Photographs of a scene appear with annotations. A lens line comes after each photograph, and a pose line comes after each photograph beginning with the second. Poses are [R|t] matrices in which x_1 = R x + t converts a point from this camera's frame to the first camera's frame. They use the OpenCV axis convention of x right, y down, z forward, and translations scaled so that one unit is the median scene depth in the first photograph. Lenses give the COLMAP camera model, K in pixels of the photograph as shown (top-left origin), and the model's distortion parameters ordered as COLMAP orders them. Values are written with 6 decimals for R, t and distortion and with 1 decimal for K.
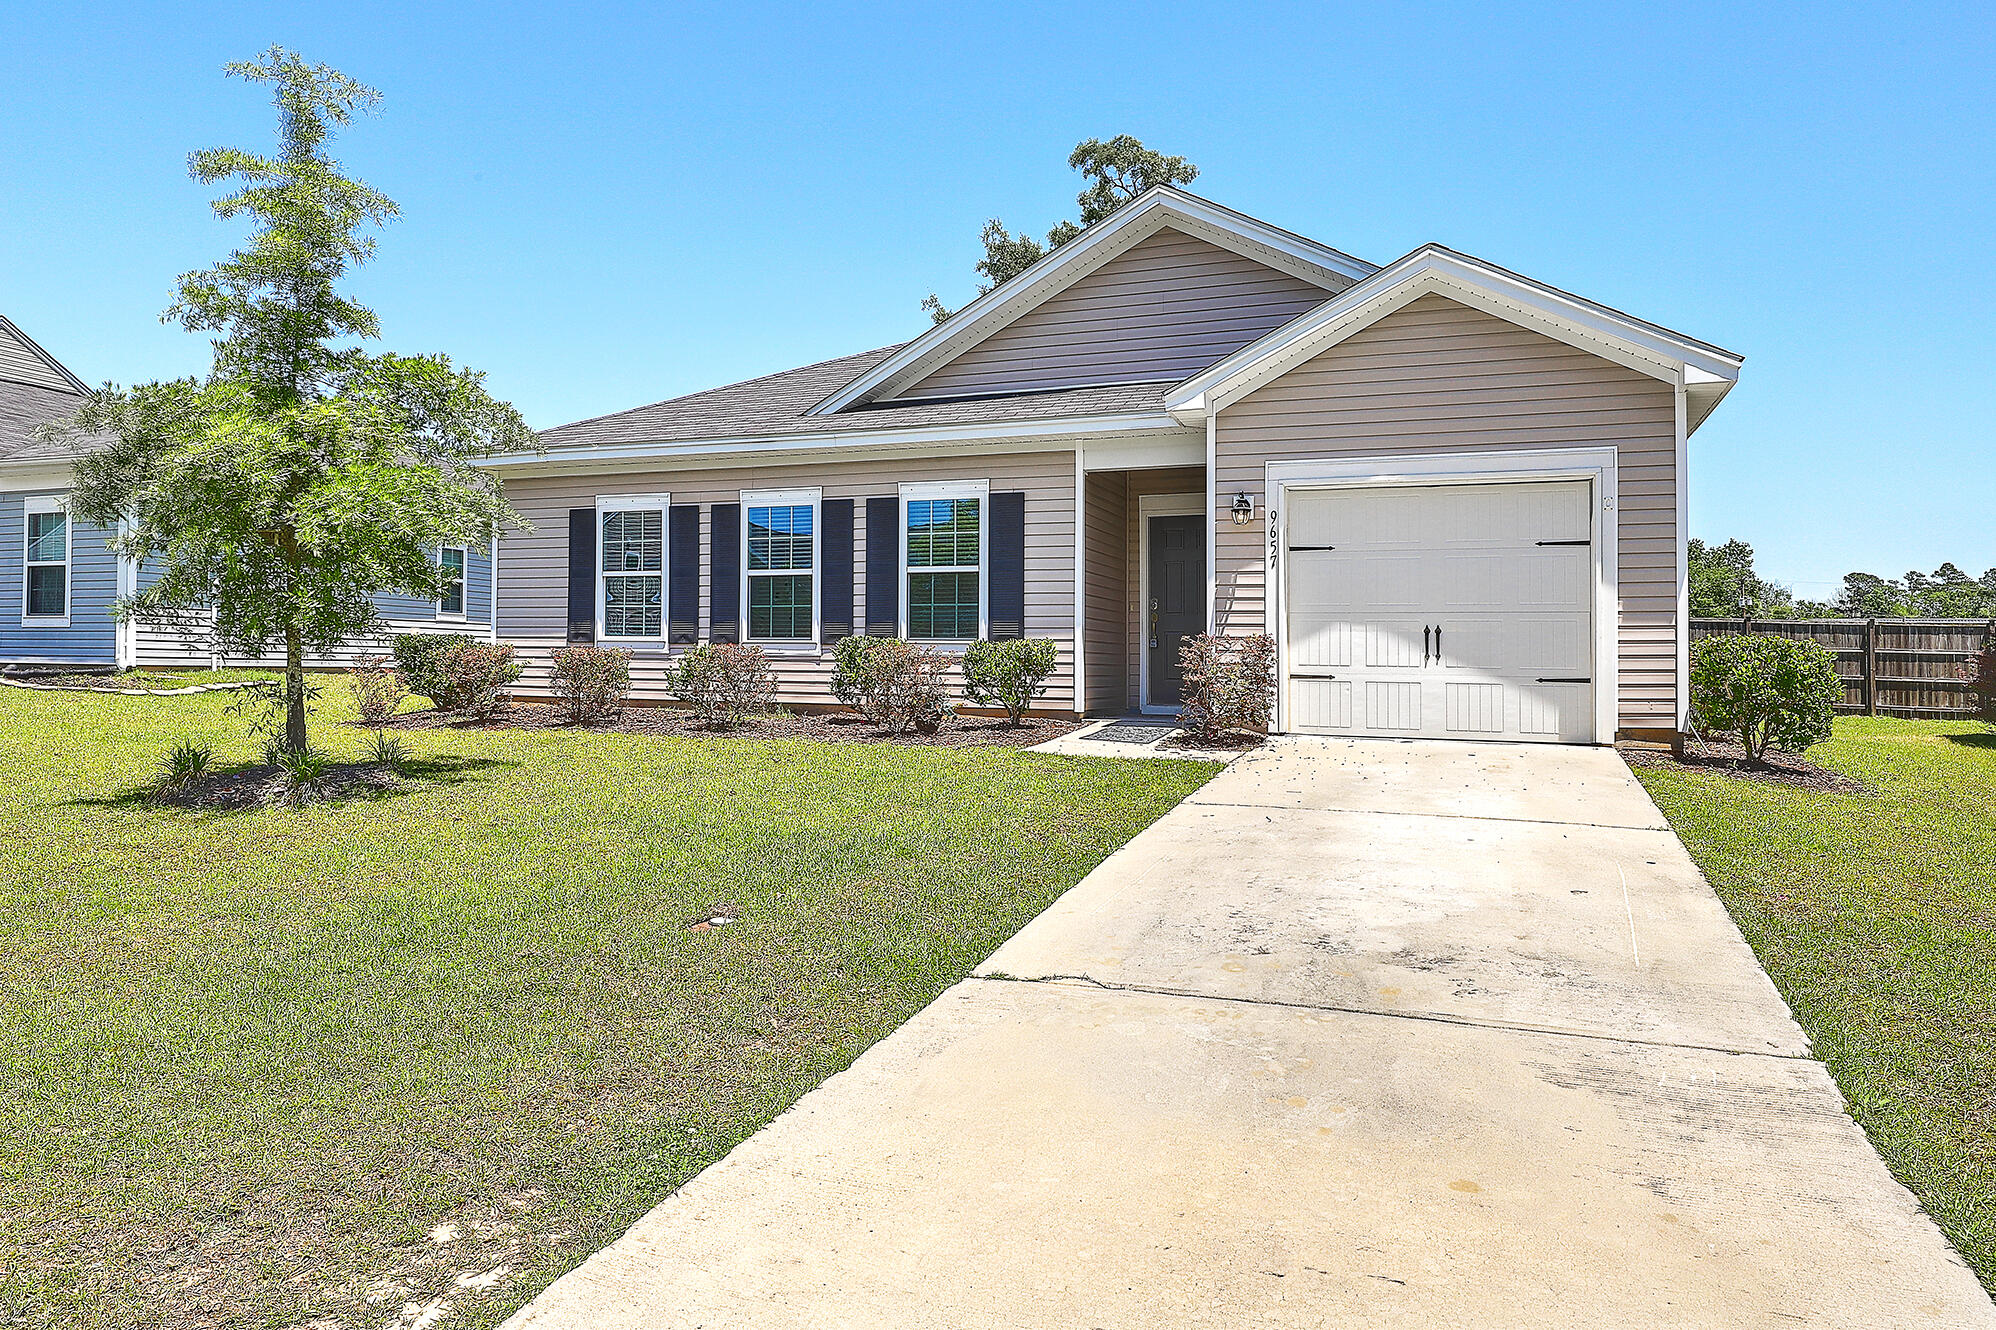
lens RADIAL K [[1236.2, 0, 995.0], [0, 1236.2, 651.2], [0, 0, 1]] dist [-0.006433, 0.000229]
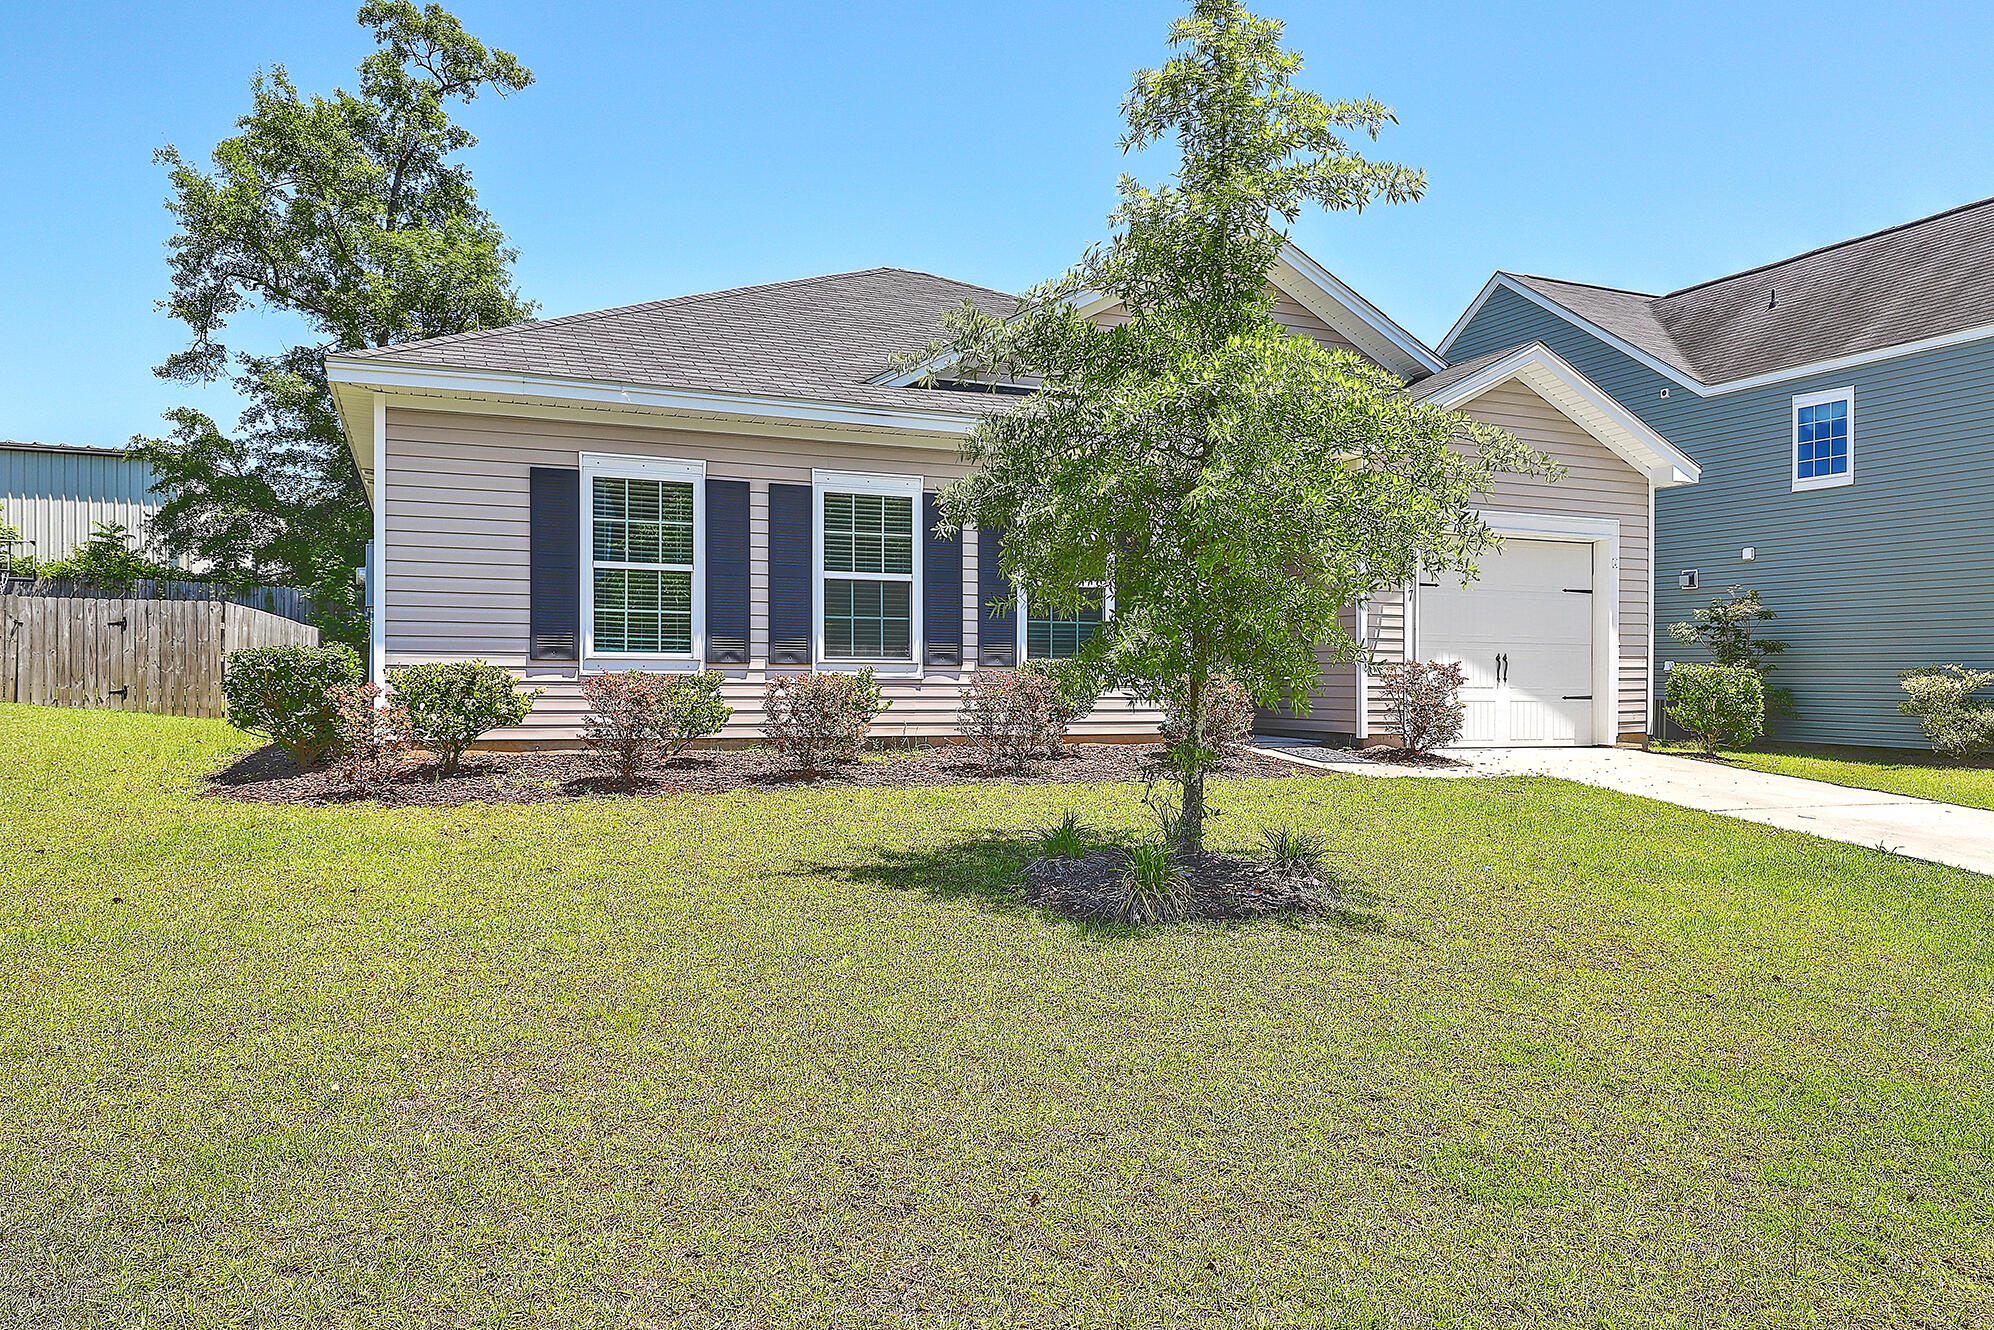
lens RADIAL K [[1407.4, 0, 1008.3], [0, 1407.4, 684.7], [0, 0, 1]] dist [0.035403, -0.000378]
pose [[0.720005, -0.006886, 0.693935, -0.737010], [-0.004814, 0.999877, 0.014916, -0.006806], [-0.693952, -0.014080, 0.719883, 0.262763]]
